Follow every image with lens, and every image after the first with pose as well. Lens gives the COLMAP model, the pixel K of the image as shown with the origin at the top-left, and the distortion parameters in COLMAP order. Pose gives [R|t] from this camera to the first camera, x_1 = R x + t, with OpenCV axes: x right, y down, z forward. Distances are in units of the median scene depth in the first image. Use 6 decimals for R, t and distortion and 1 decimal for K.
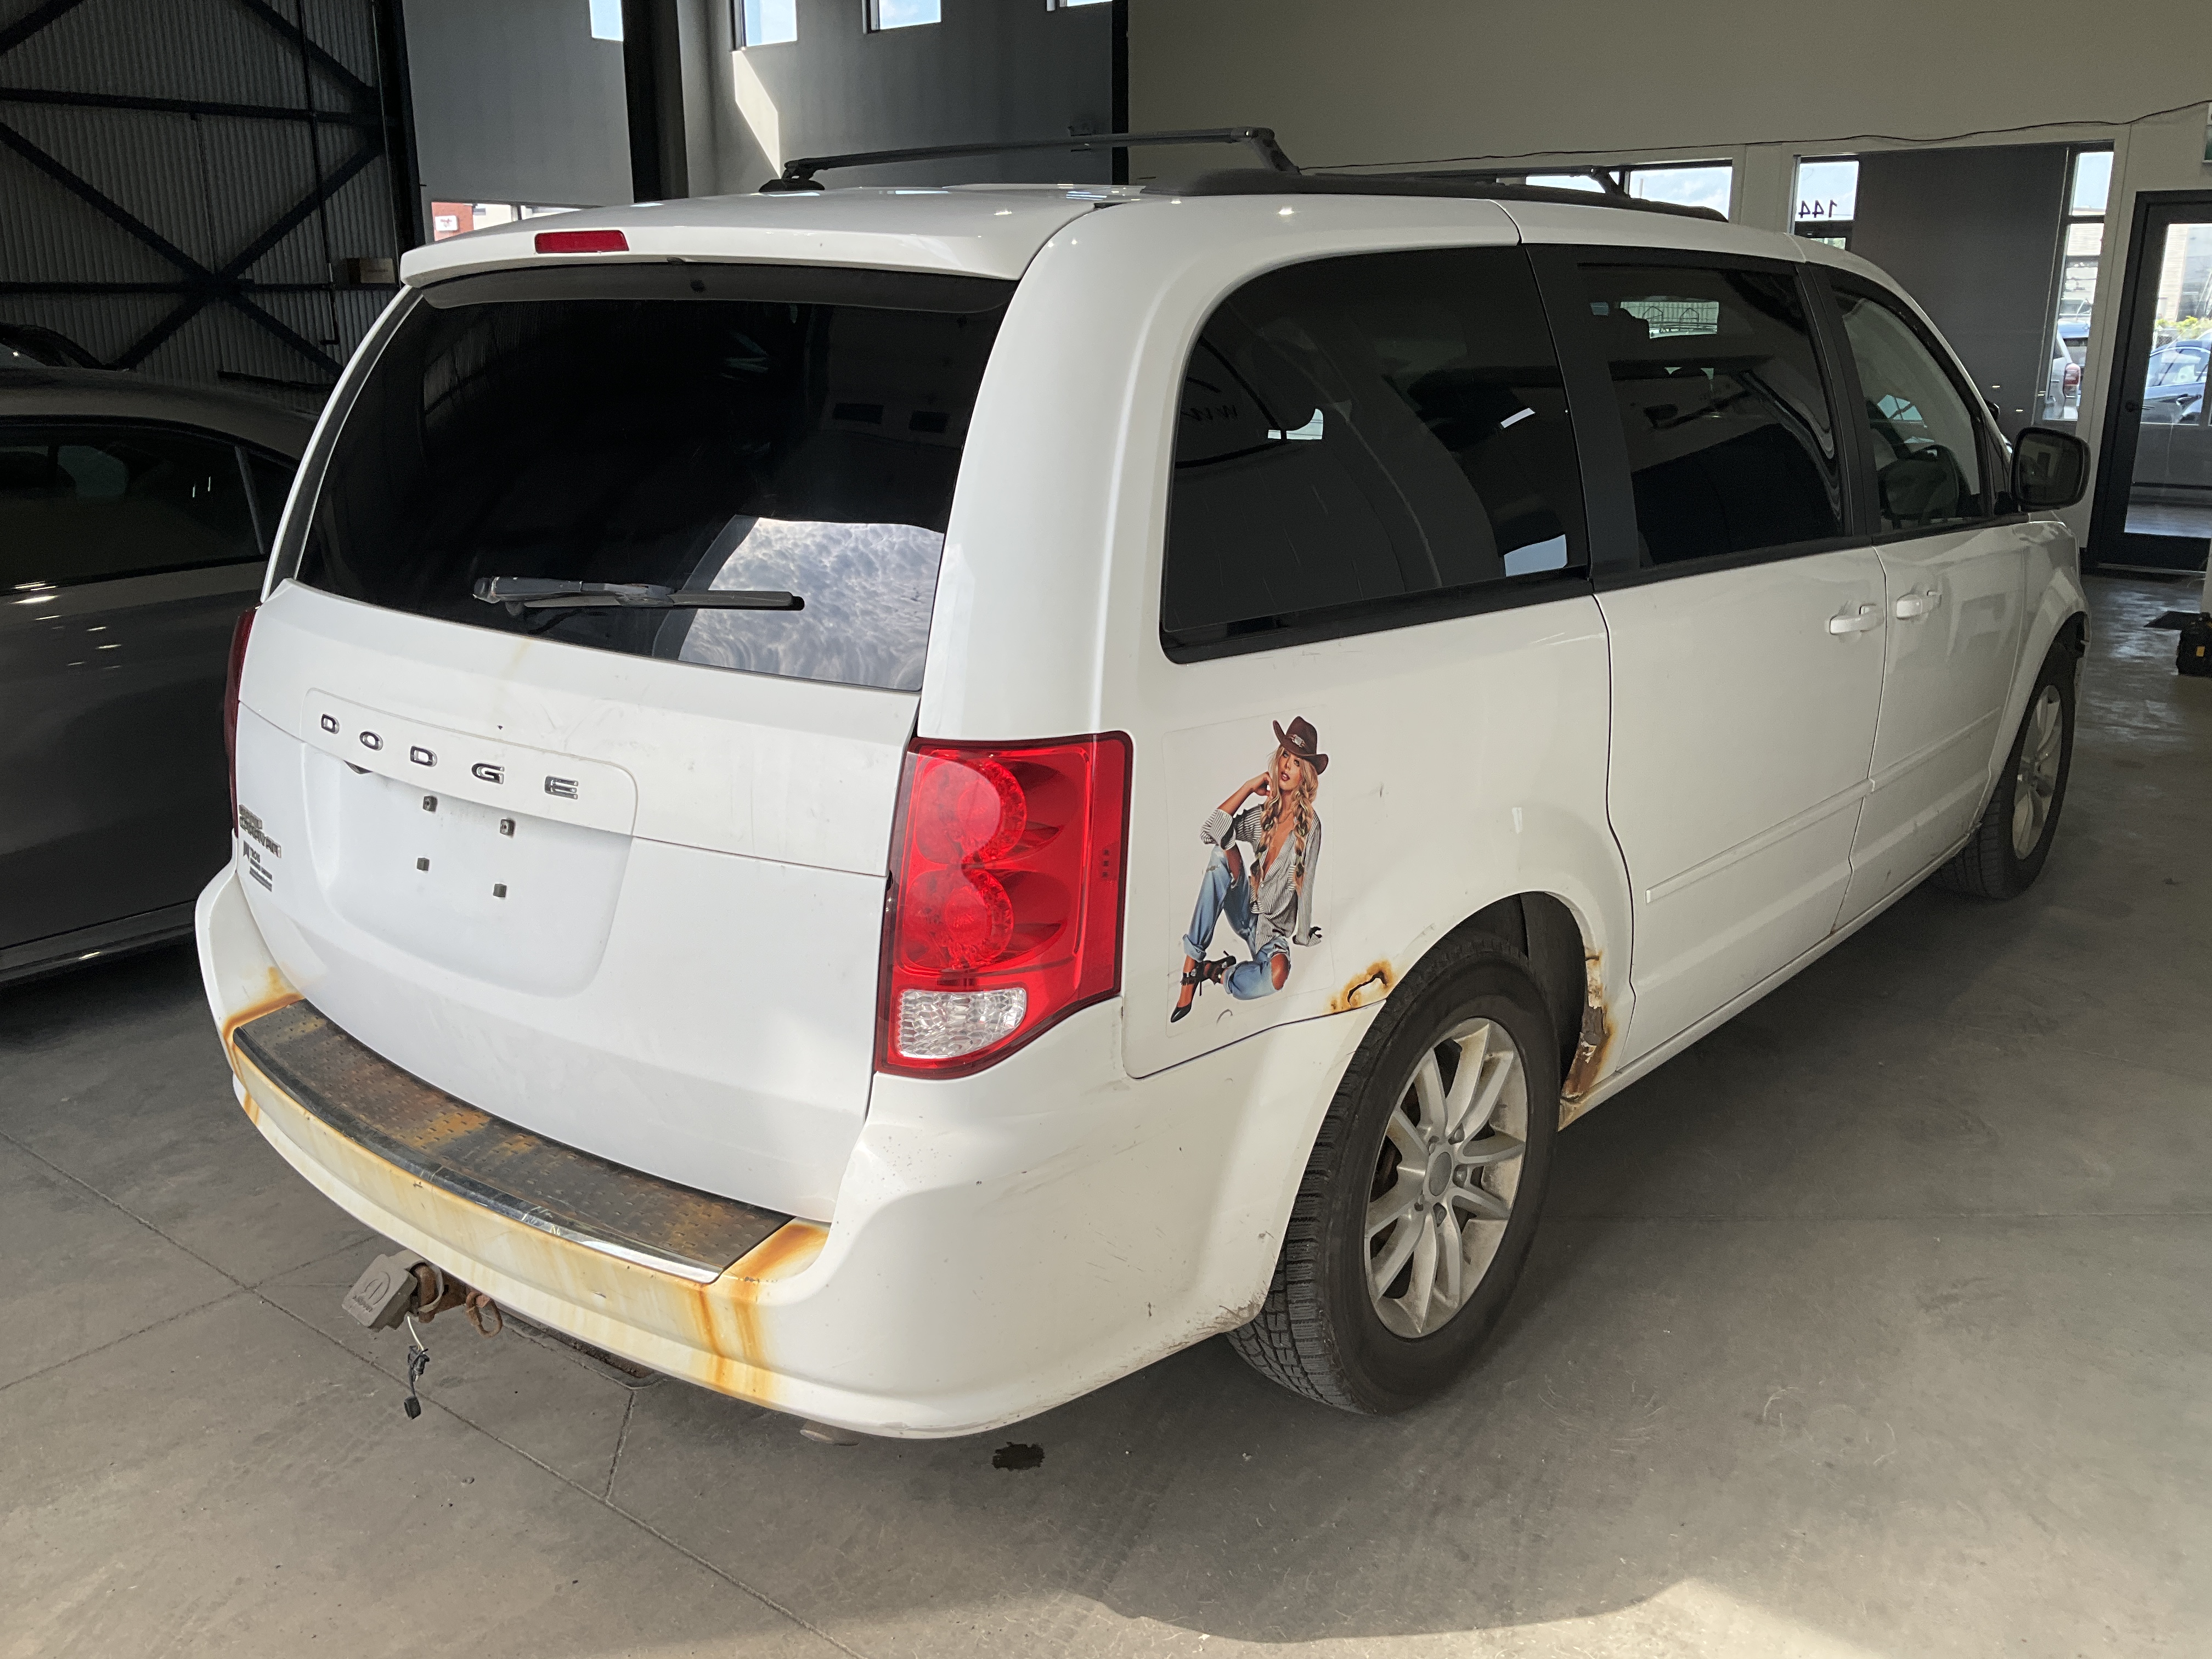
lens RADIAL K [[1892.4, 0, 1103.9], [0, 1892.4, 834.1], [0, 0, 1]] dist [0.011544, -0.023655]
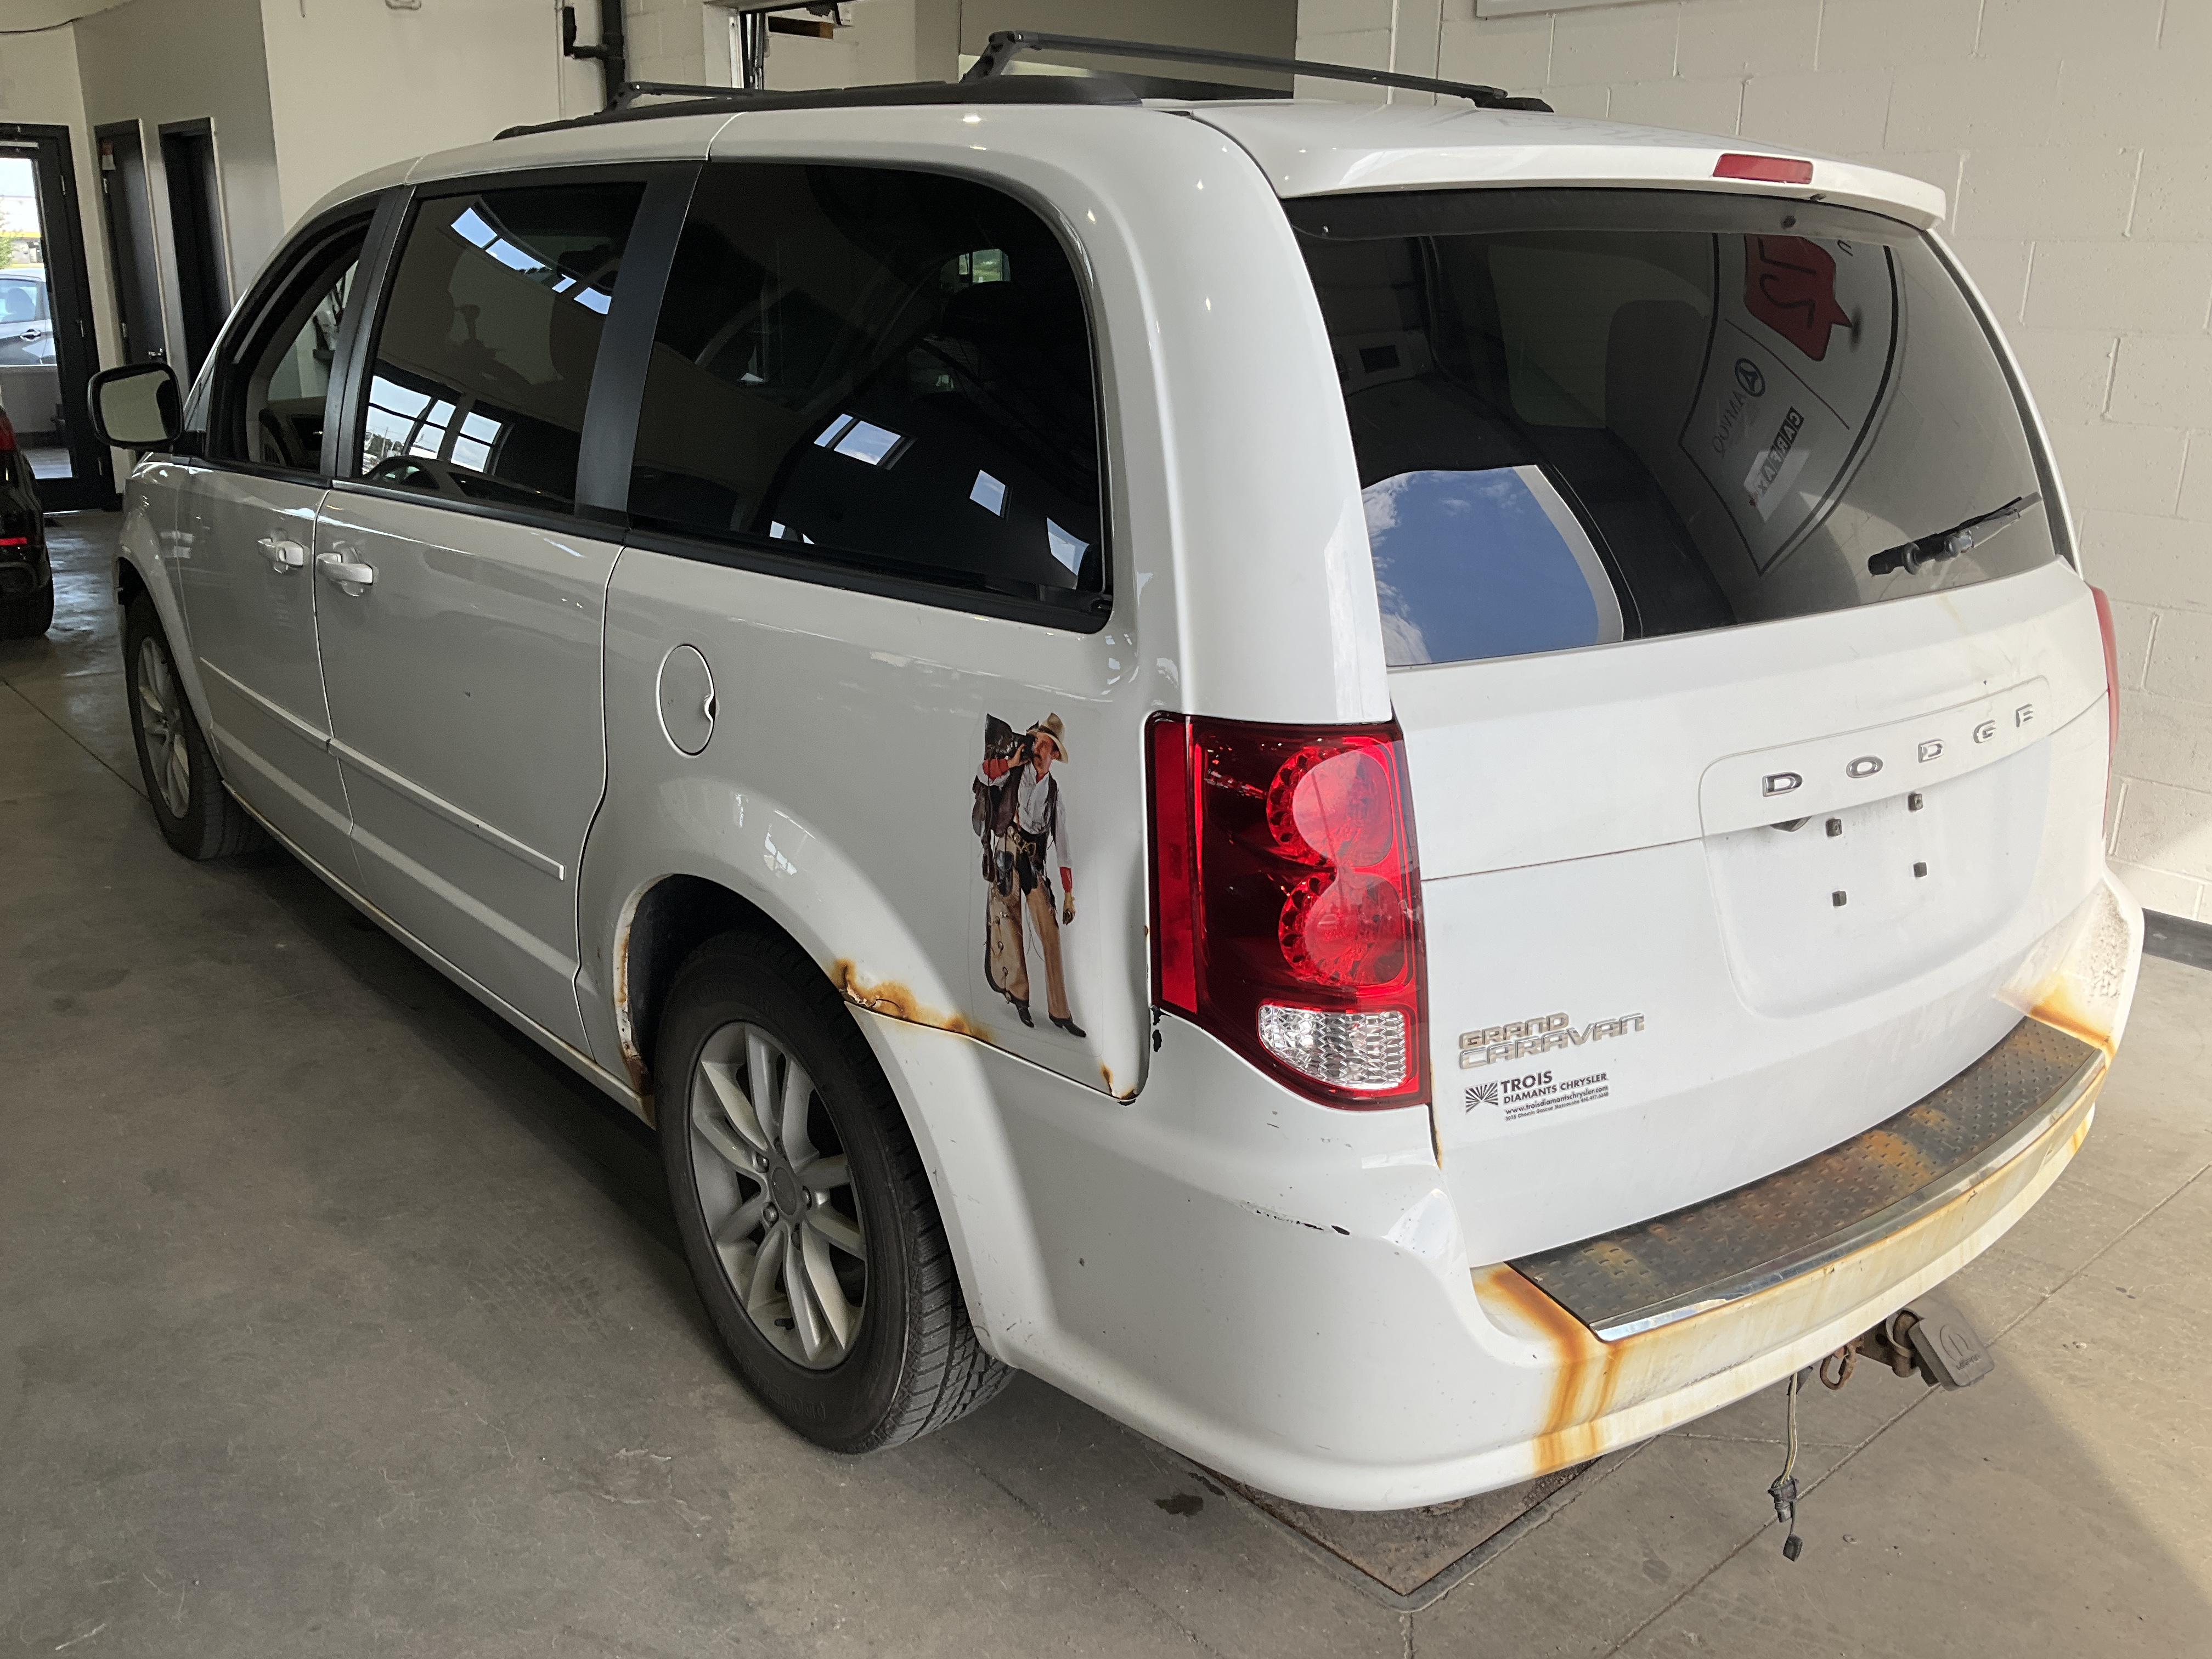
lens RADIAL K [[1892.4, 0, 1103.8], [0, 1892.4, 826.4], [0, 0, 1]] dist [0.011544, -0.023655]
pose [[0.159585, -0.276509, 0.947668, -1.232303], [0.239614, 0.942113, 0.234538, -0.299659], [-0.957663, 0.189646, 0.216603, 1.143574]]
